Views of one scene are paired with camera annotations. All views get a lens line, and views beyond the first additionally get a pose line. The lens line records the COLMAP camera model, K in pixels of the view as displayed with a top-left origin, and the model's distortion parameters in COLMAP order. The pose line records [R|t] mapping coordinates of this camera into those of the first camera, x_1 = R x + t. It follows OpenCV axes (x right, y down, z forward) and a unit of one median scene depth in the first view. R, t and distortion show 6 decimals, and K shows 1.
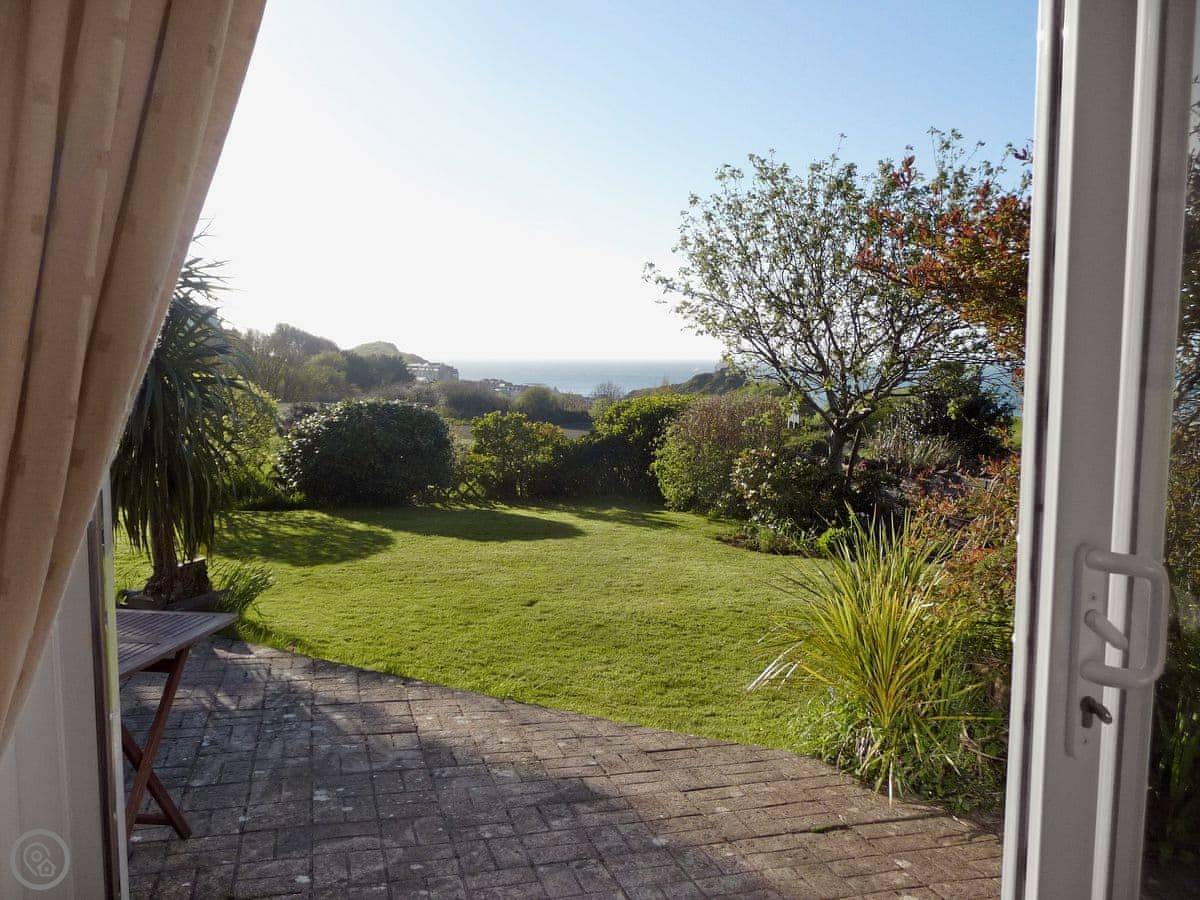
lens RADIAL K [[1122.9, 0, 598.8], [0, 1122.9, 458.1], [0, 0, 1]] dist [0.016191, 0.000000]
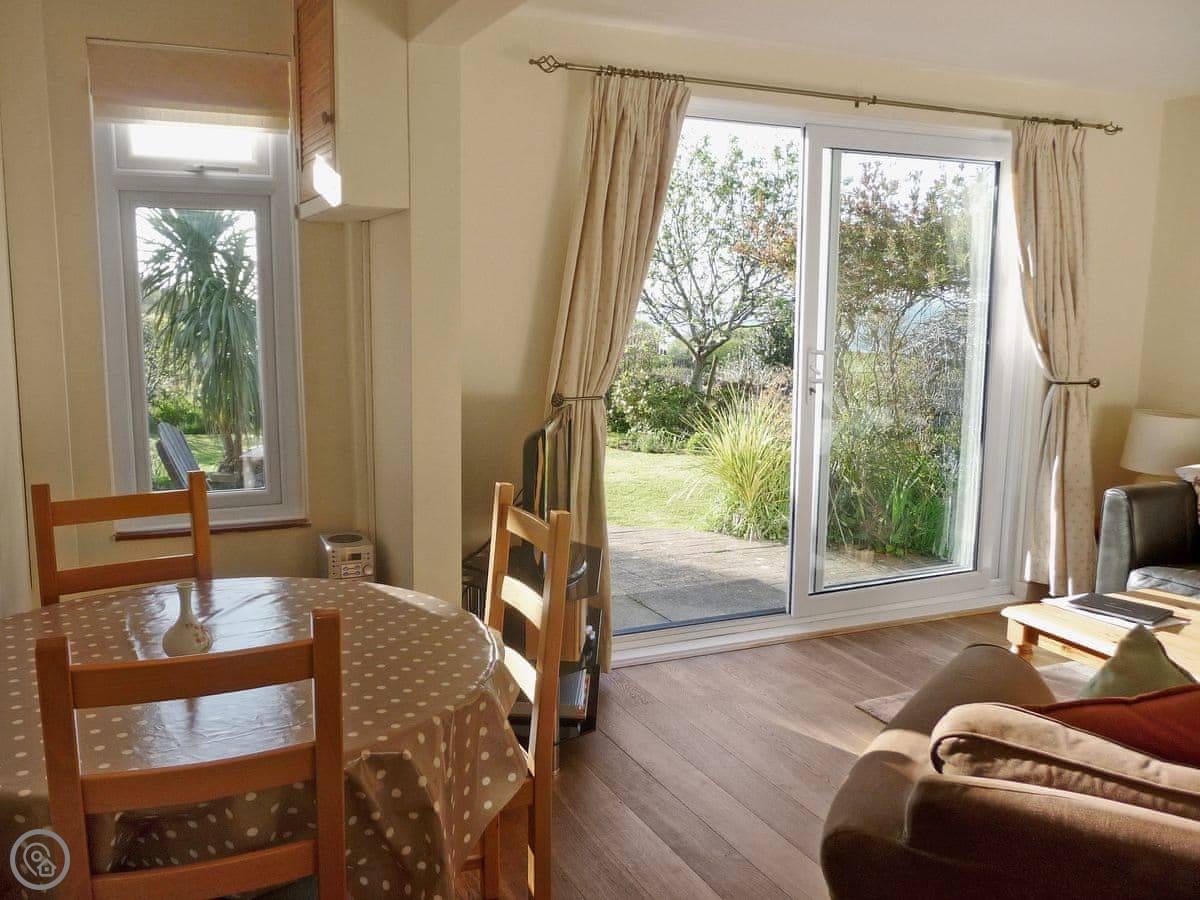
lens RADIAL K [[1122.9, 0, 599.5], [0, 1122.9, 448.1], [0, 0, 1]] dist [0.016191, 0.000000]
pose [[0.991032, -0.022566, 0.131709, -0.058011], [0.016445, 0.998742, 0.047375, 0.015924], [-0.132612, -0.044784, 0.990156, -0.197643]]
